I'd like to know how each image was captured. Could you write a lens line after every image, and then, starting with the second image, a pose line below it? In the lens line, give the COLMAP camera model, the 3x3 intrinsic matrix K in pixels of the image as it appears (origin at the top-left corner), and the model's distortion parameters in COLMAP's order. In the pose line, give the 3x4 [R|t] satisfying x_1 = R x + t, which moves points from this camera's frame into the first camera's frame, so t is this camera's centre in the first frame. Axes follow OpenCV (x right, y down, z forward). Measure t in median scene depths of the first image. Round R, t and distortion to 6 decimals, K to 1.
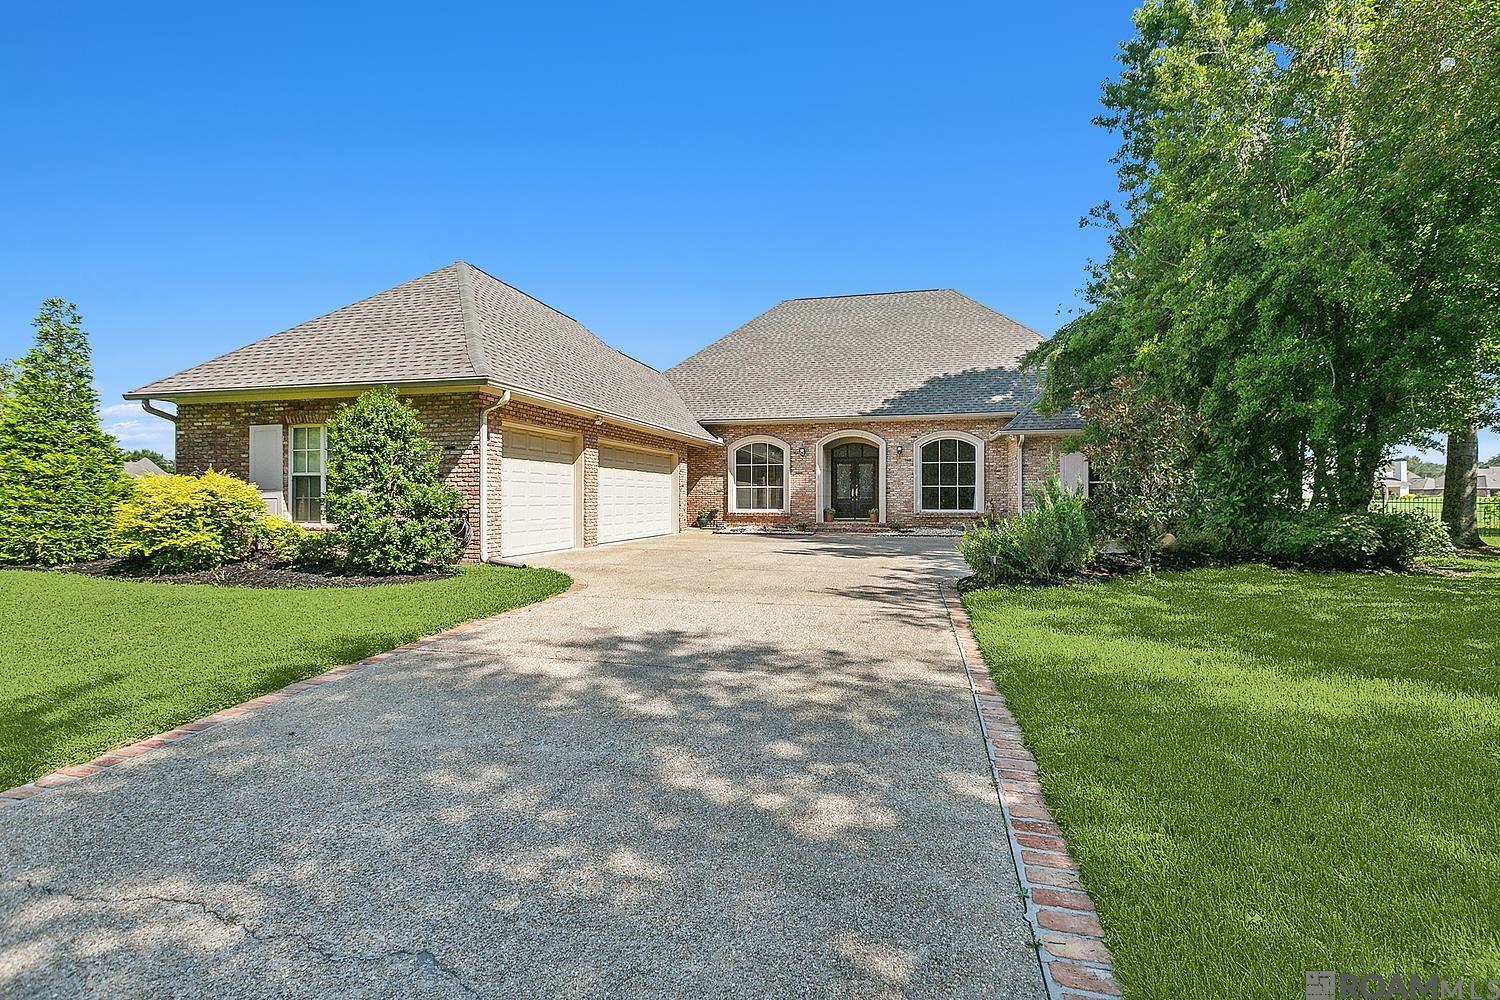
lens RADIAL K [[675.6, 0, 746.1], [0, 675.6, 502.9], [0, 0, 1]] dist [0.003263, -0.002234]
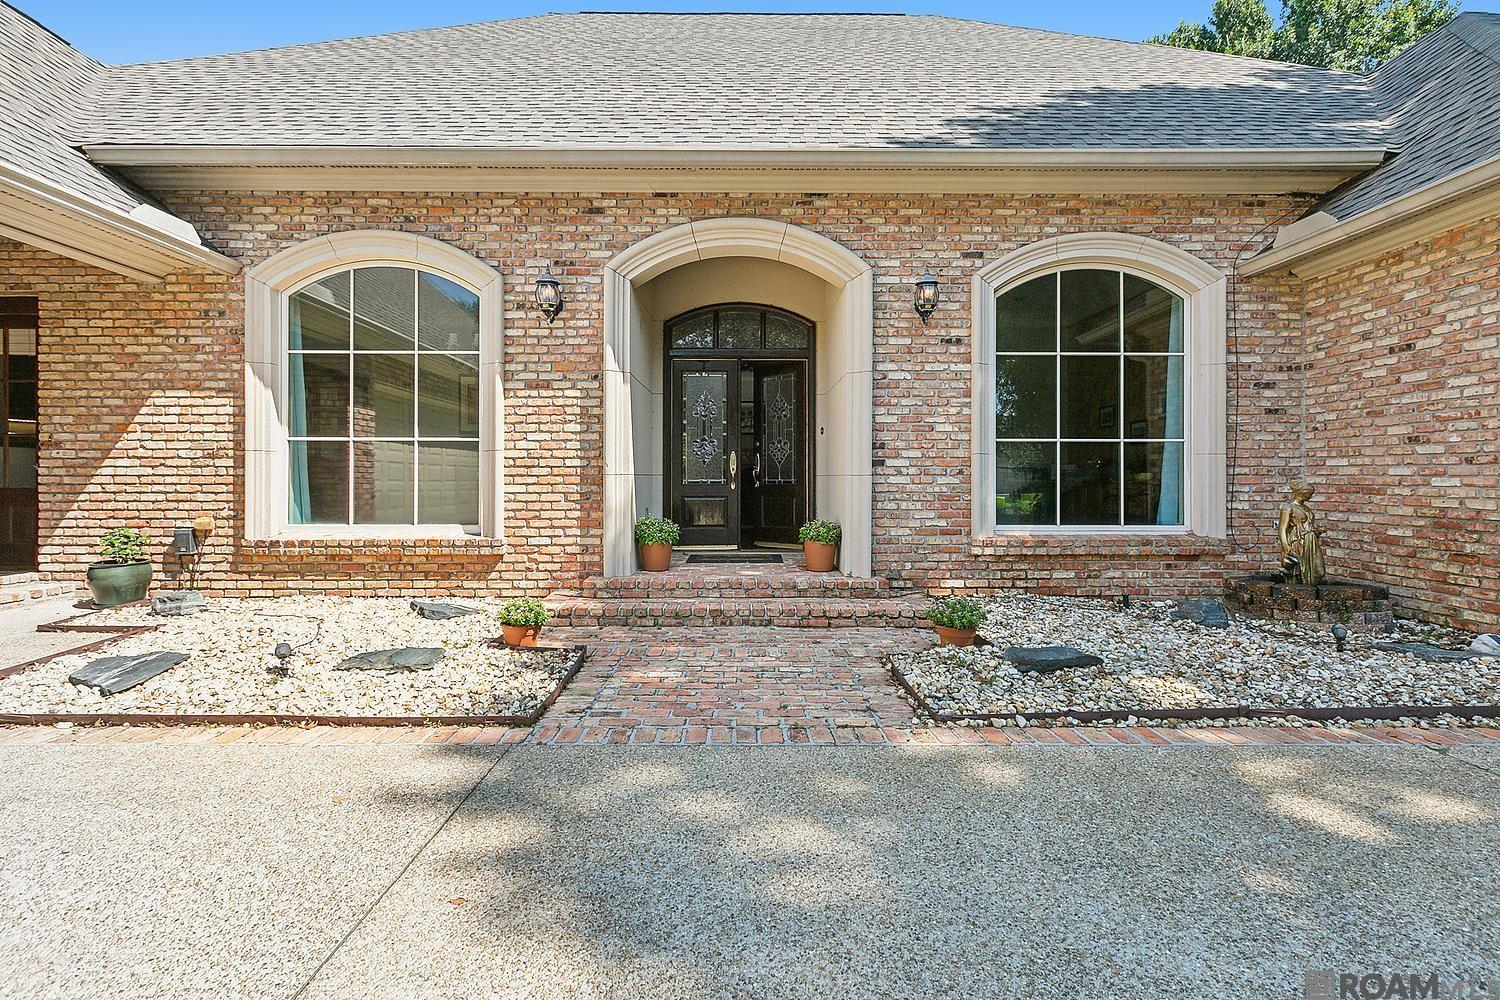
lens RADIAL K [[675.6, 0, 747.2], [0, 675.6, 486.3], [0, 0, 1]] dist [0.003263, -0.002234]
pose [[0.969613, -0.000607, 0.244643, 0.179854], [-0.000994, 0.999979, 0.006420, -0.014562], [-0.244642, -0.006468, 0.969592, 1.419713]]
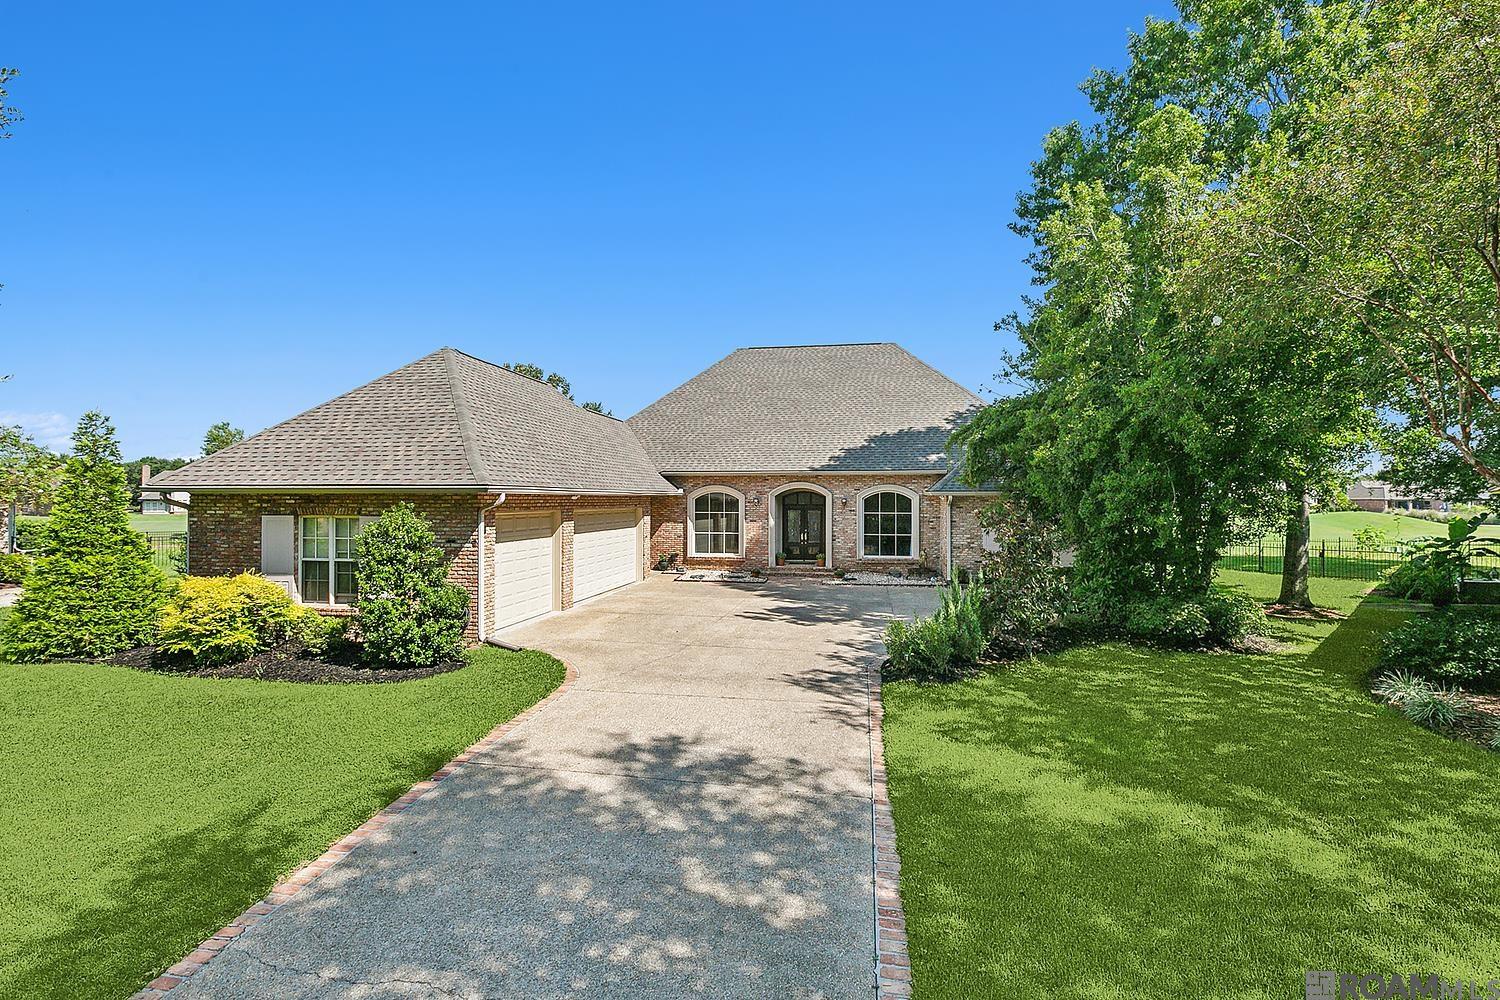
lens RADIAL K [[675.6, 0, 745.4], [0, 675.6, 503.7], [0, 0, 1]] dist [0.003263, -0.002234]
pose [[0.997653, 0.001111, 0.068471, -0.016702], [-0.000755, 0.999986, -0.005233, -0.128682], [-0.068476, 0.005169, 0.997639, -0.164491]]
